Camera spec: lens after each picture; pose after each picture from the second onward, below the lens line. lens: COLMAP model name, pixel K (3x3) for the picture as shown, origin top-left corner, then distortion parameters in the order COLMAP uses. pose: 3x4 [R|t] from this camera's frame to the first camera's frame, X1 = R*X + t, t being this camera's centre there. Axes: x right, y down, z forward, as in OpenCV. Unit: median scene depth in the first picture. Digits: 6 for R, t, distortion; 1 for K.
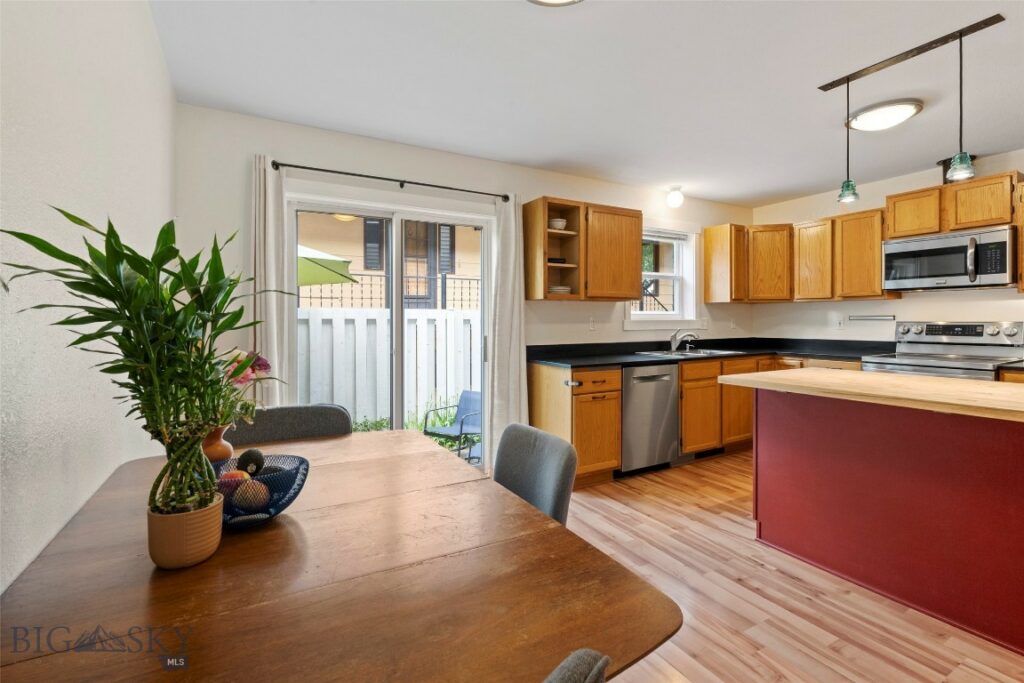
lens RADIAL K [[466.0, 0, 516.8], [0, 466.0, 323.3], [0, 0, 1]] dist [-0.001697, 0.000486]
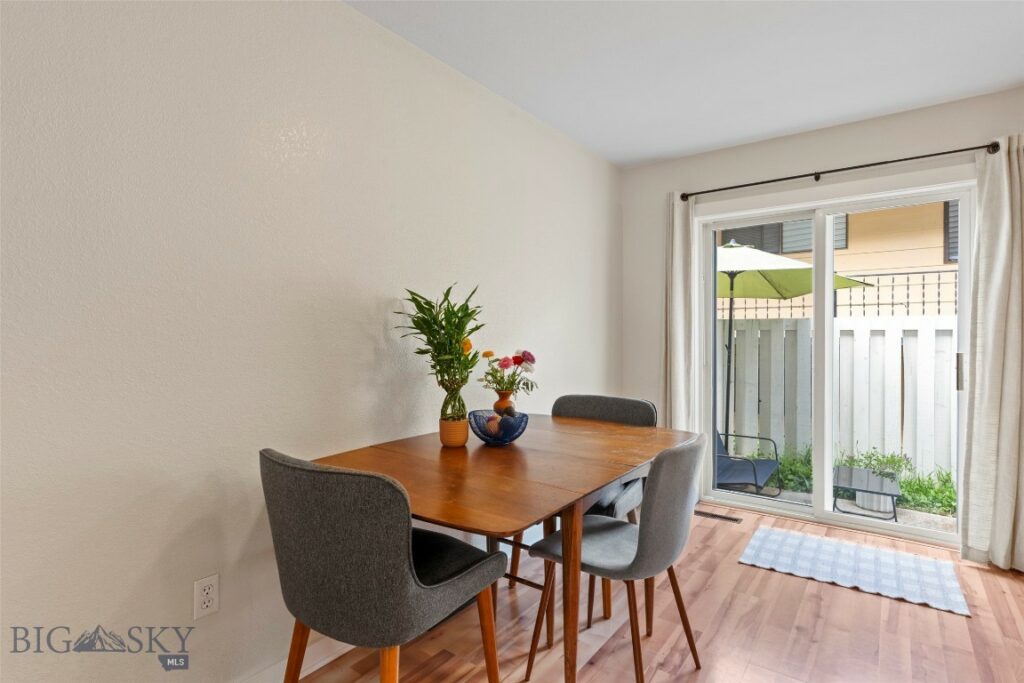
lens RADIAL K [[523.7, 0, 512.0], [0, 523.7, 341.5], [0, 0, 1]] dist [-0.000430, 0.000029]
pose [[0.409835, 0.013610, -0.912058, 0.422461], [-0.002637, 0.999902, 0.013735, 0.000253], [0.912156, -0.003224, 0.409831, 0.069911]]
